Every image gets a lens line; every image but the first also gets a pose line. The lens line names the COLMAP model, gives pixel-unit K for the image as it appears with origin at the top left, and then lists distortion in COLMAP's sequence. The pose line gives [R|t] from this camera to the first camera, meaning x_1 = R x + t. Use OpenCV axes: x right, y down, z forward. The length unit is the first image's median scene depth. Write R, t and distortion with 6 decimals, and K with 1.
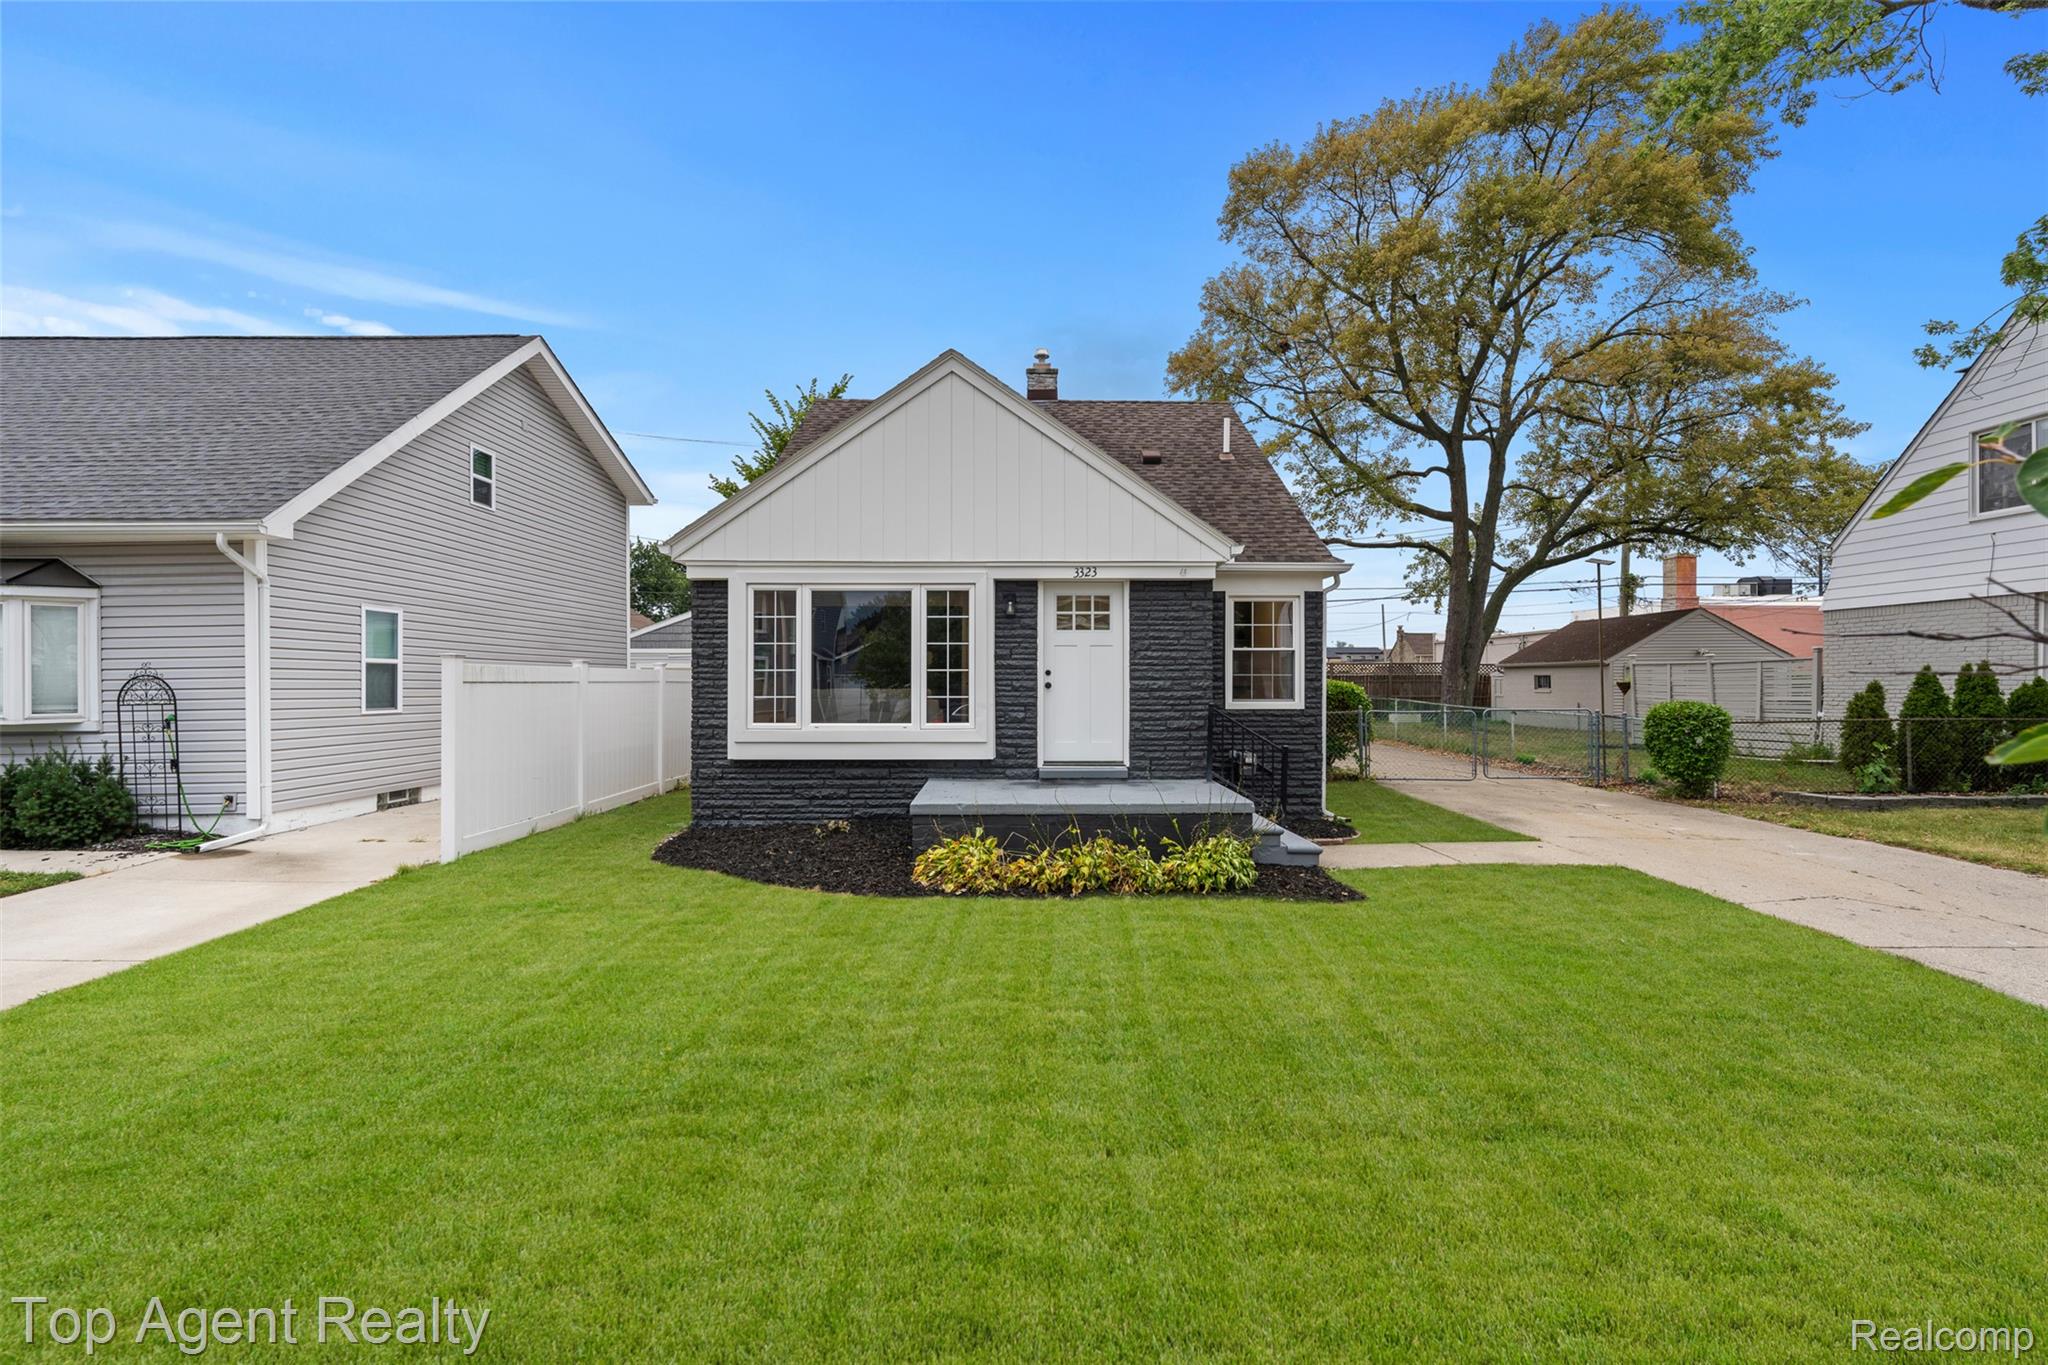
lens RADIAL K [[905.7, 0, 1025.1], [0, 905.7, 683.1], [0, 0, 1]] dist [-0.003410, -0.000067]
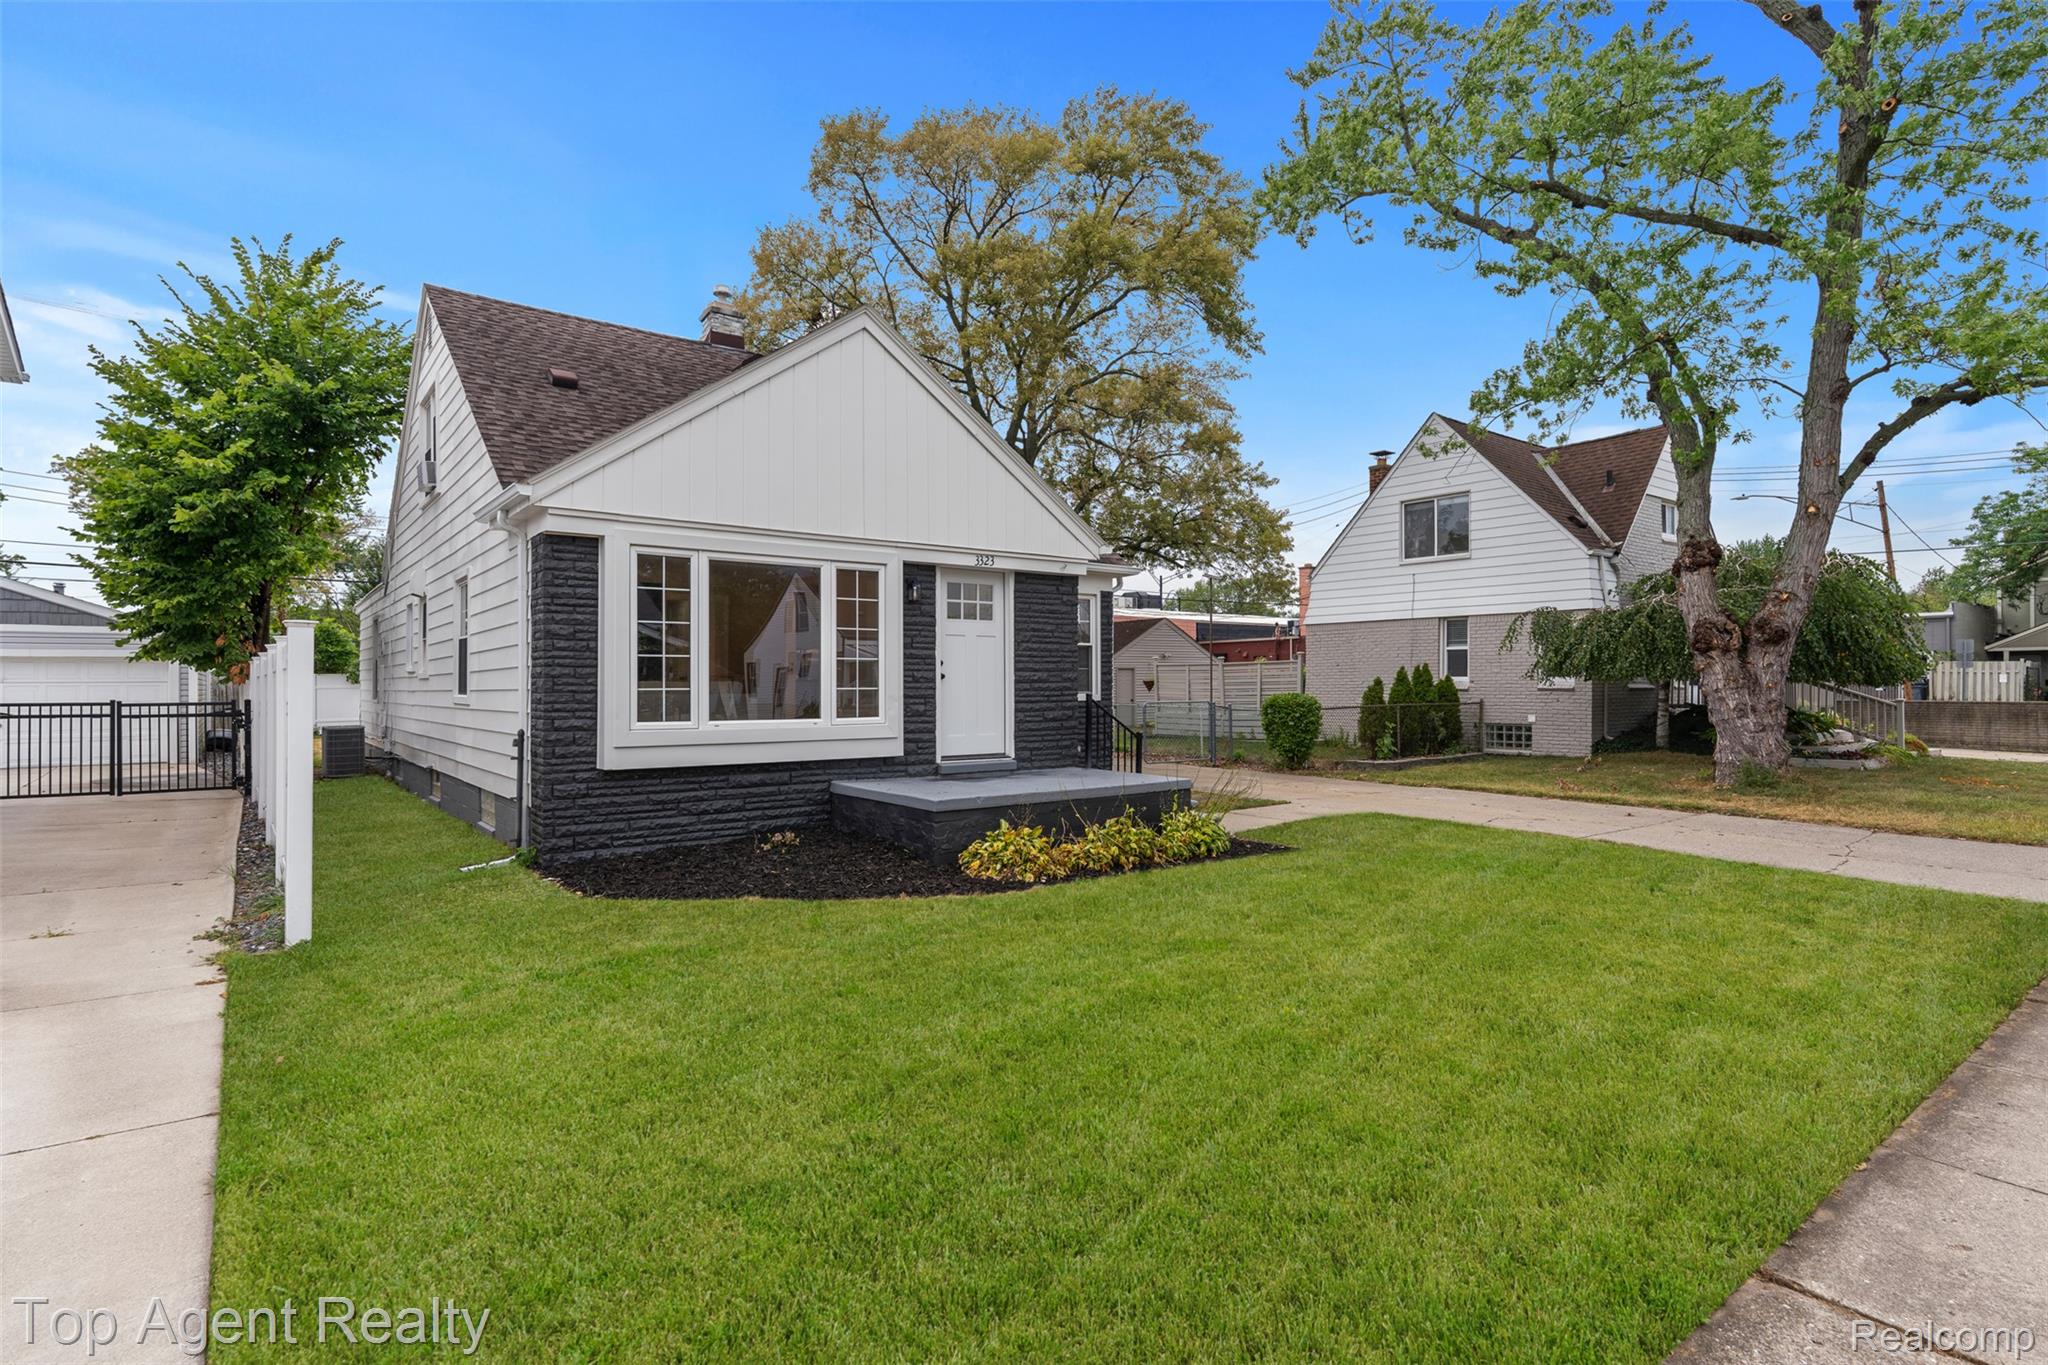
lens RADIAL K [[1051.7, 0, 1027.3], [0, 1051.7, 680.7], [0, 0, 1]] dist [-0.004850, 0.001068]
pose [[0.796866, 0.001667, 0.604154, -0.444025], [0.001518, 0.999988, -0.004761, 0.009739], [-0.604154, 0.004711, 0.796853, 0.052076]]
